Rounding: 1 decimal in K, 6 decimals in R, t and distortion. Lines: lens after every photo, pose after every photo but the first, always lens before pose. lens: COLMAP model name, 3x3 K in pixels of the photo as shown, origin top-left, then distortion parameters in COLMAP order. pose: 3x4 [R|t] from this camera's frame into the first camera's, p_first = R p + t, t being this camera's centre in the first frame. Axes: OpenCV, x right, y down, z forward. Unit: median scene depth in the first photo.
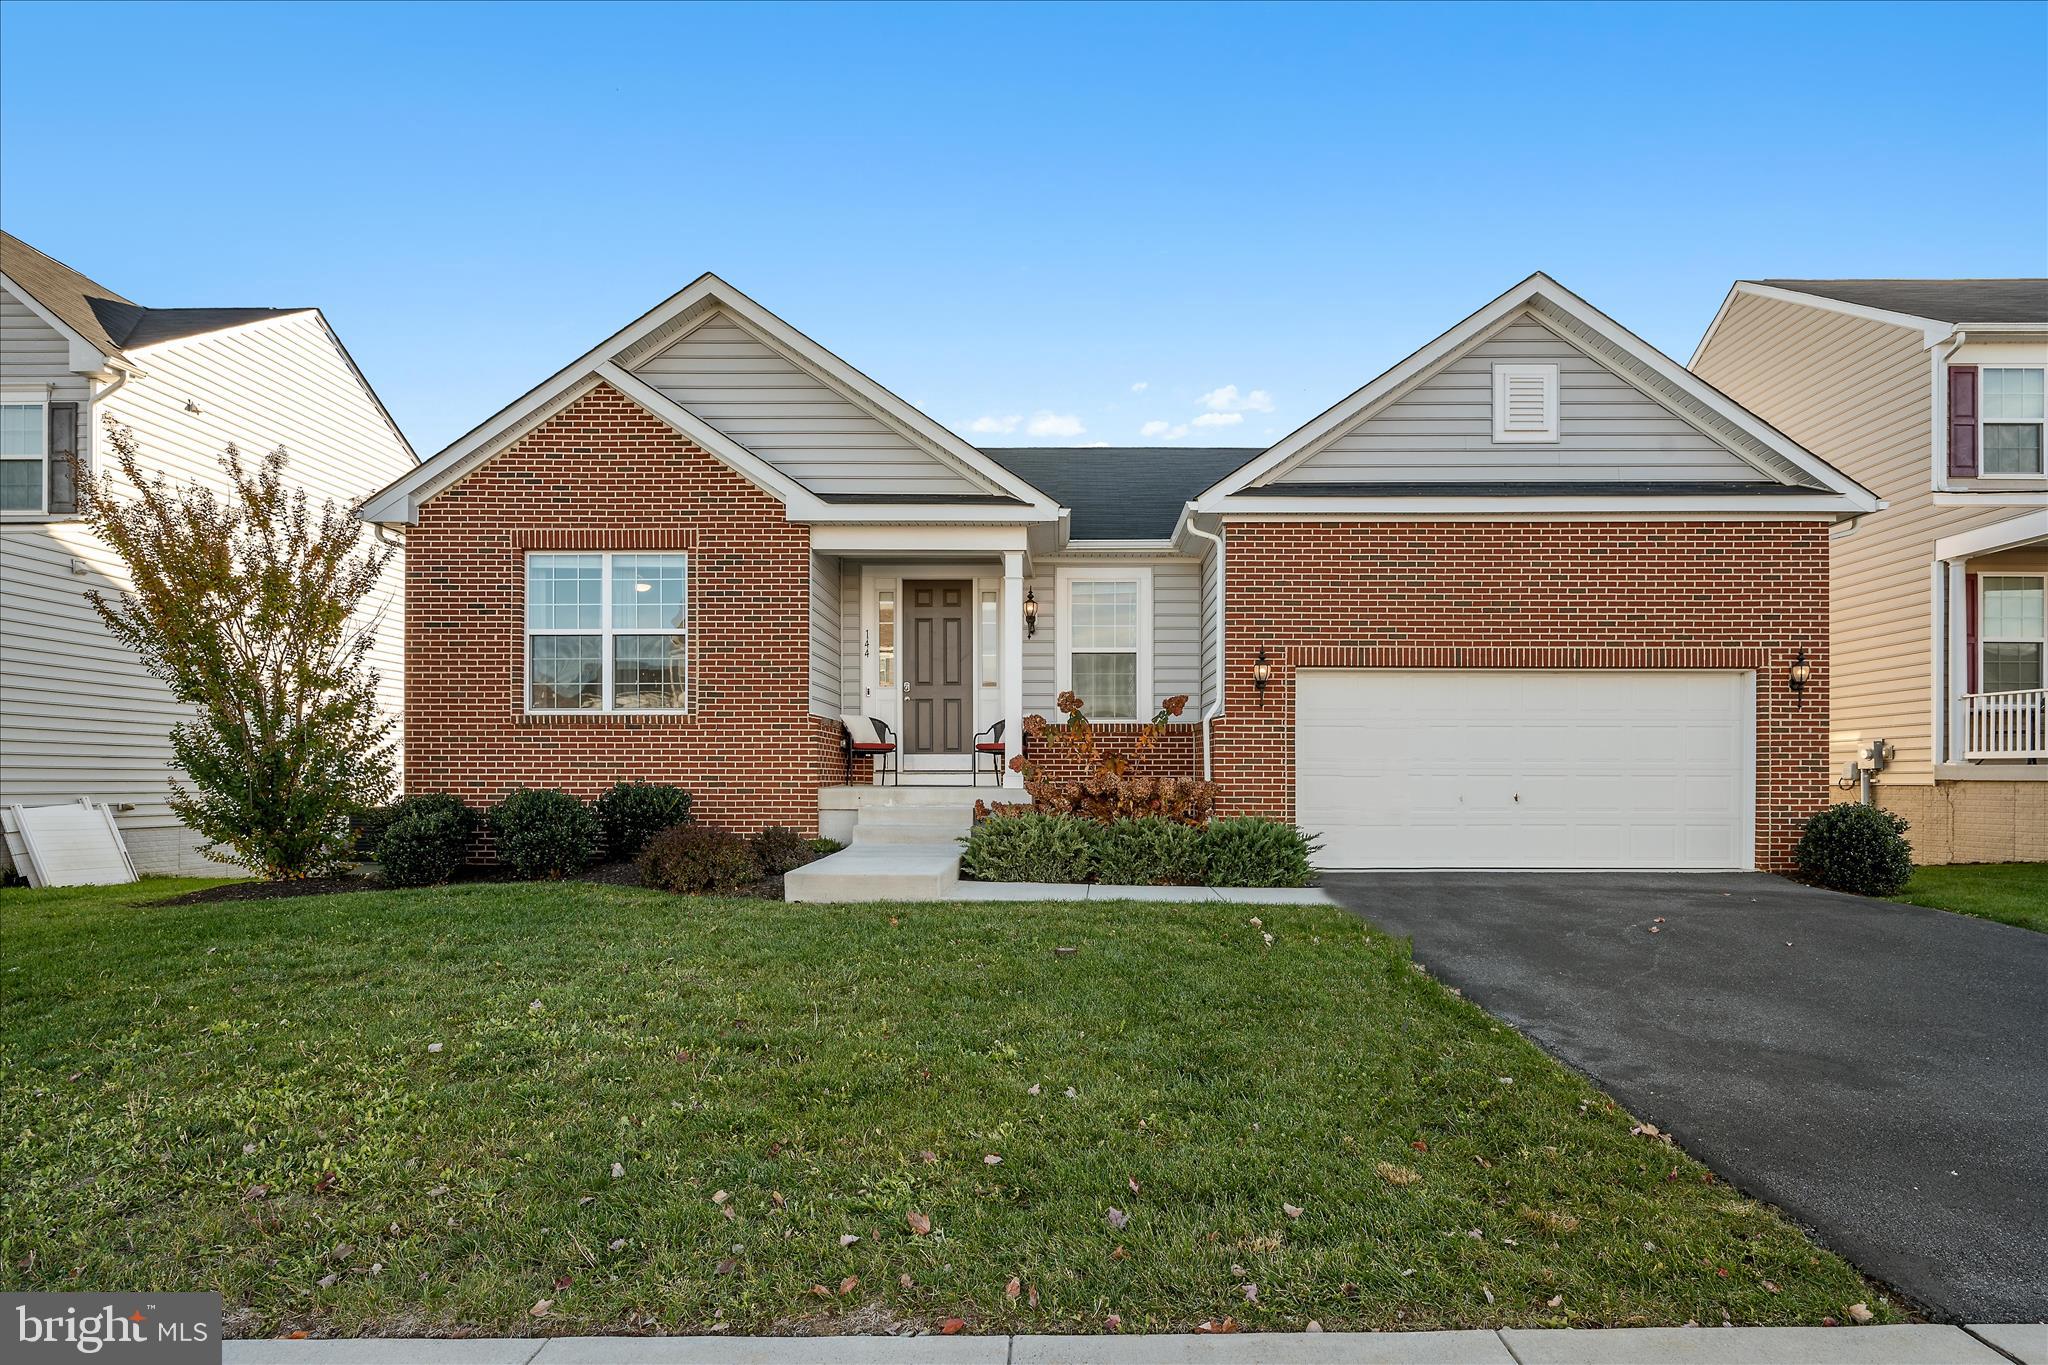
lens RADIAL K [[1123.4, 0, 1079.6], [0, 1123.4, 772.5], [0, 0, 1]] dist [-0.002903, 0.000073]
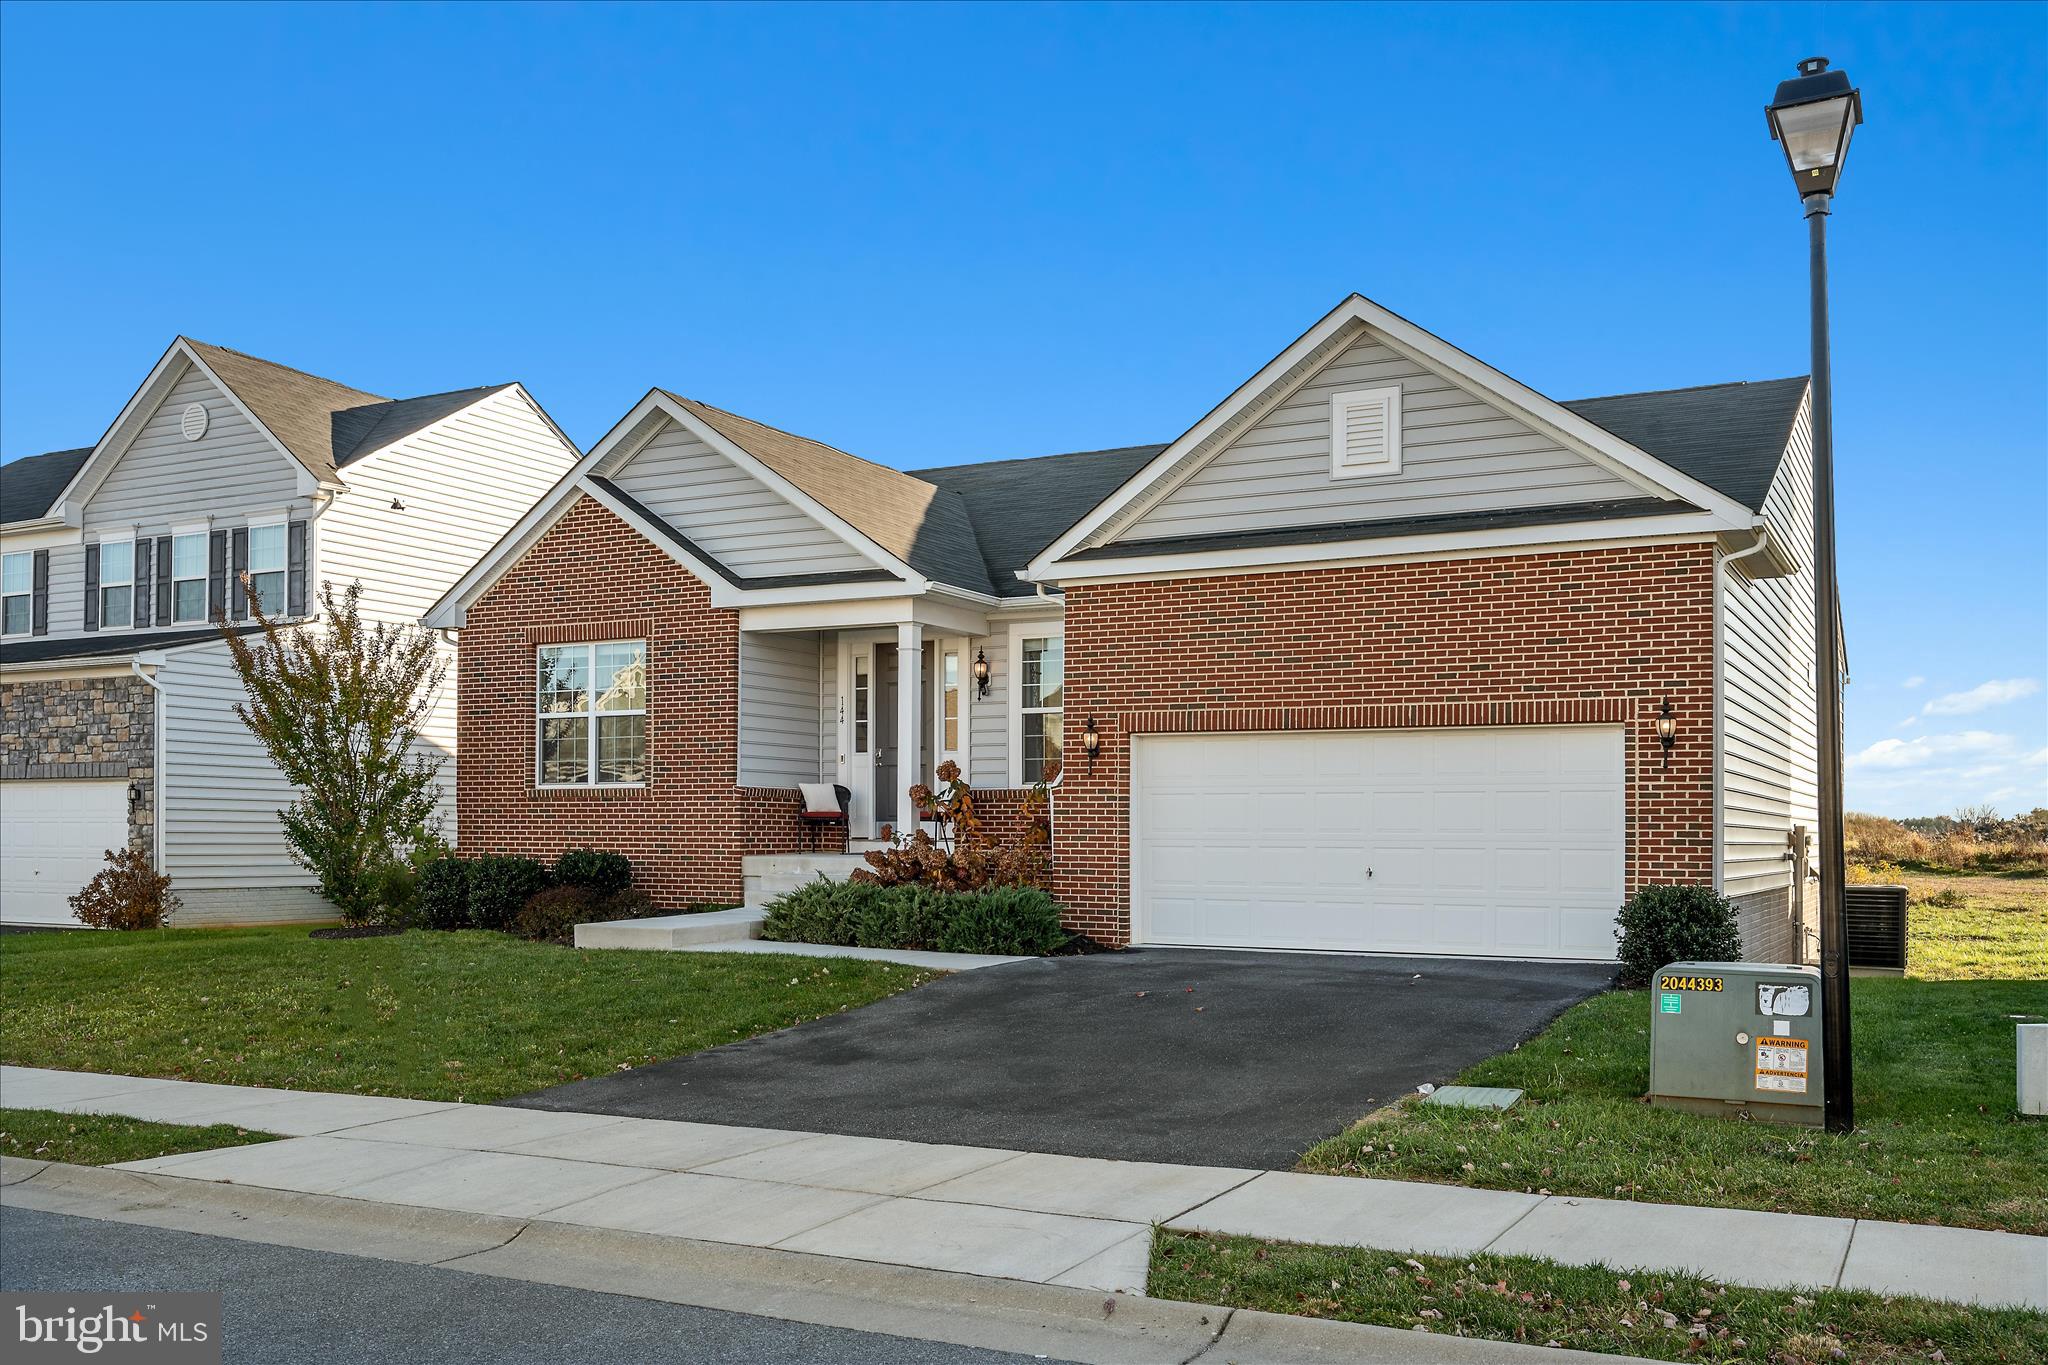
lens RADIAL K [[1849.1, 0, 1030.2], [0, 1849.1, 802.0], [0, 0, 1]] dist [-0.006759, 0.033651]
pose [[0.880656, -0.005833, -0.473721, 0.861054], [0.000906, 0.999943, -0.010629, -0.018377], [0.473756, 0.008931, 0.880611, -0.426451]]
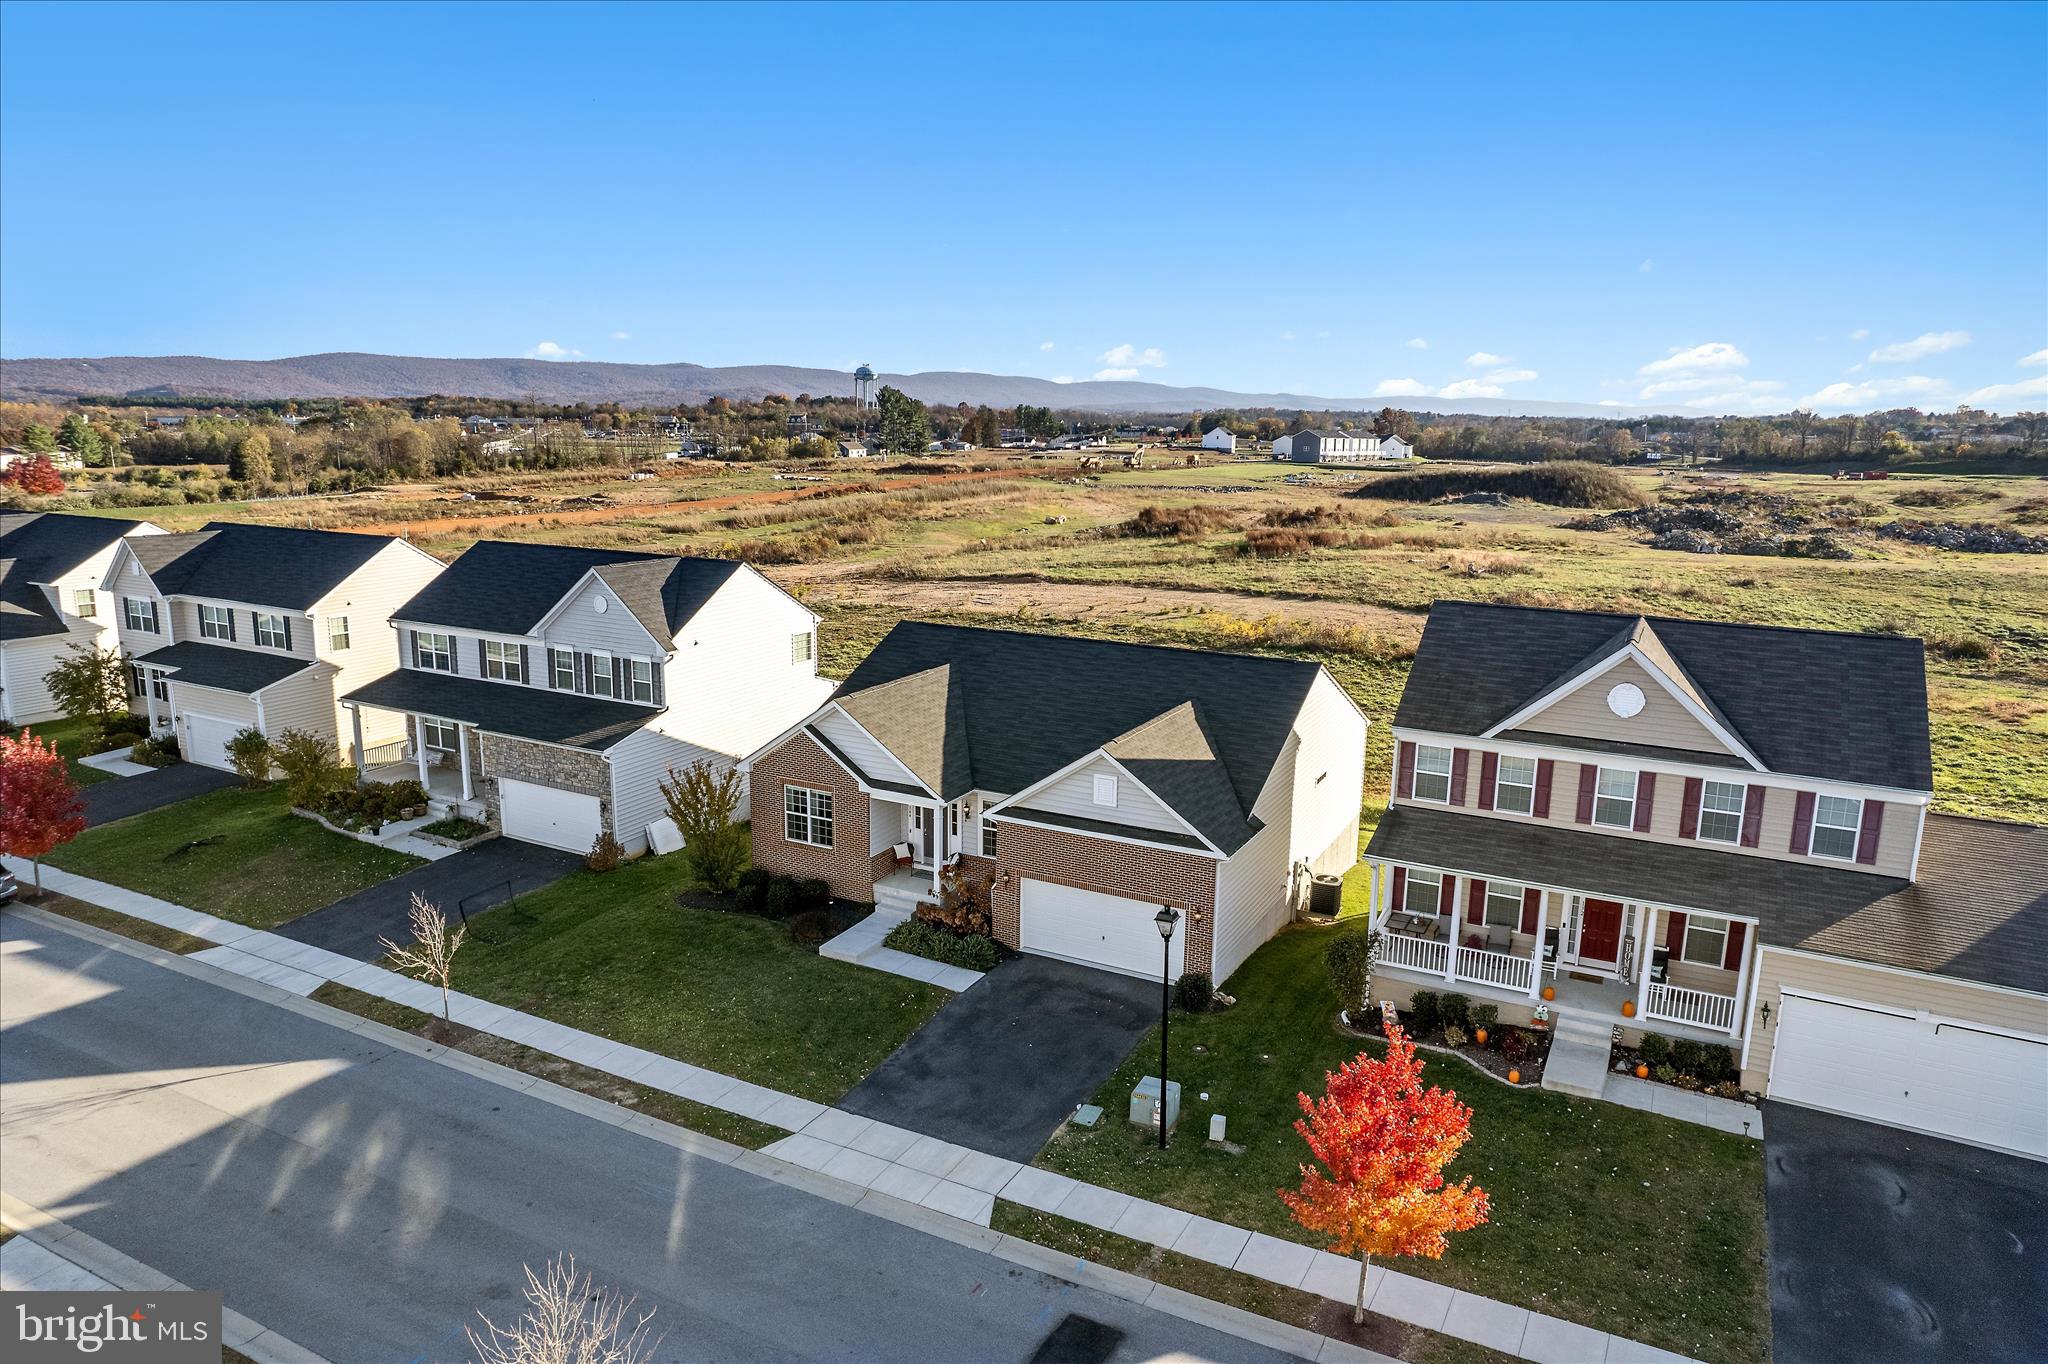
lens RADIAL K [[1357.6, 0, 1014.9], [0, 1357.6, 689.6], [0, 0, 1]] dist [-0.063405, 0.053148]
pose [[0.880114, 0.108200, -0.462269, 1.573518], [-0.007185, 0.976608, 0.214908, -1.181670], [0.474708, -0.185822, 0.860303, -1.608811]]
